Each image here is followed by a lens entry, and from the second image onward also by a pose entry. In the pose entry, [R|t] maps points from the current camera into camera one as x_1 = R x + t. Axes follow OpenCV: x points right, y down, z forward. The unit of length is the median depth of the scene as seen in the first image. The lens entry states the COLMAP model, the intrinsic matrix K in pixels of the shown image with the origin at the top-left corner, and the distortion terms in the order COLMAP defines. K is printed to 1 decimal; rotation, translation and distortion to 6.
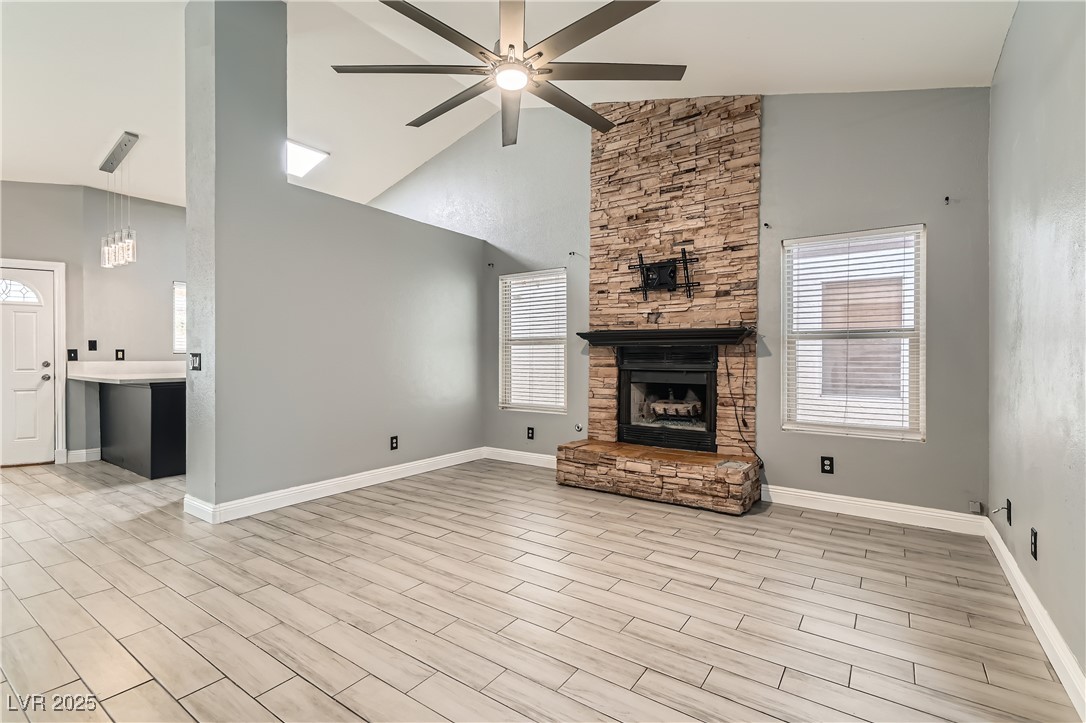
lens RADIAL K [[504.4, 0, 540.9], [0, 504.4, 359.8], [0, 0, 1]] dist [0.005301, -0.004459]
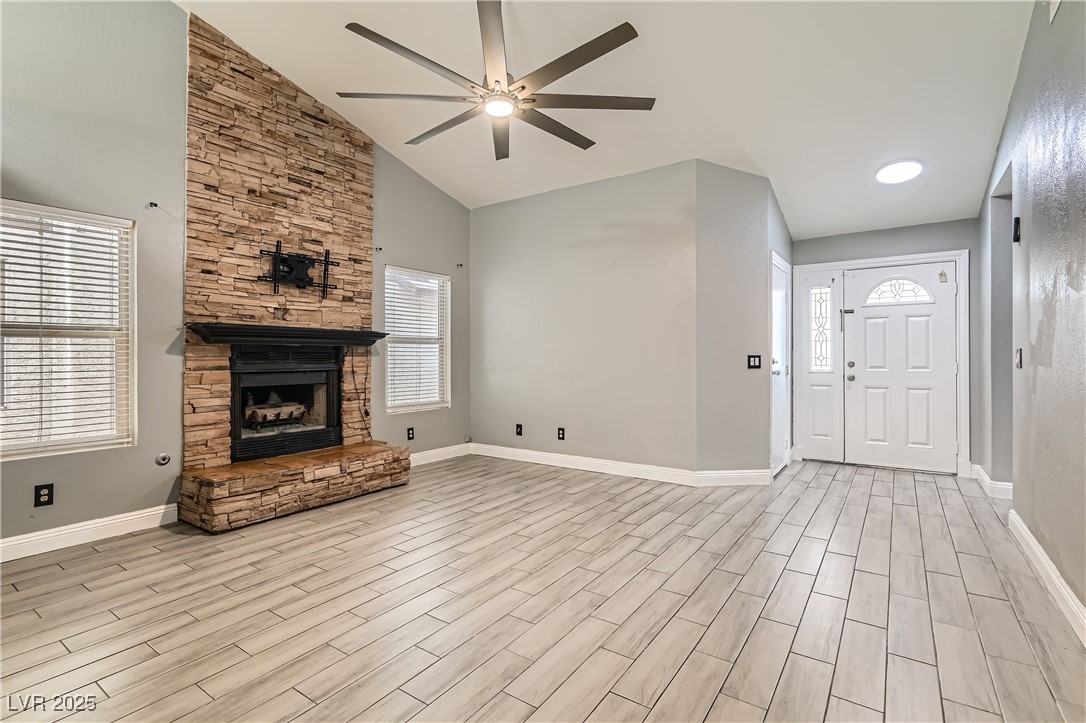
lens RADIAL K [[504.4, 0, 547.0], [0, 504.4, 356.1], [0, 0, 1]] dist [0.005301, -0.004459]
pose [[-0.016351, -0.002007, 0.999864, -0.757067], [0.010201, 0.999946, 0.002174, -0.004694], [-0.999814, 0.010235, -0.016329, 0.589547]]
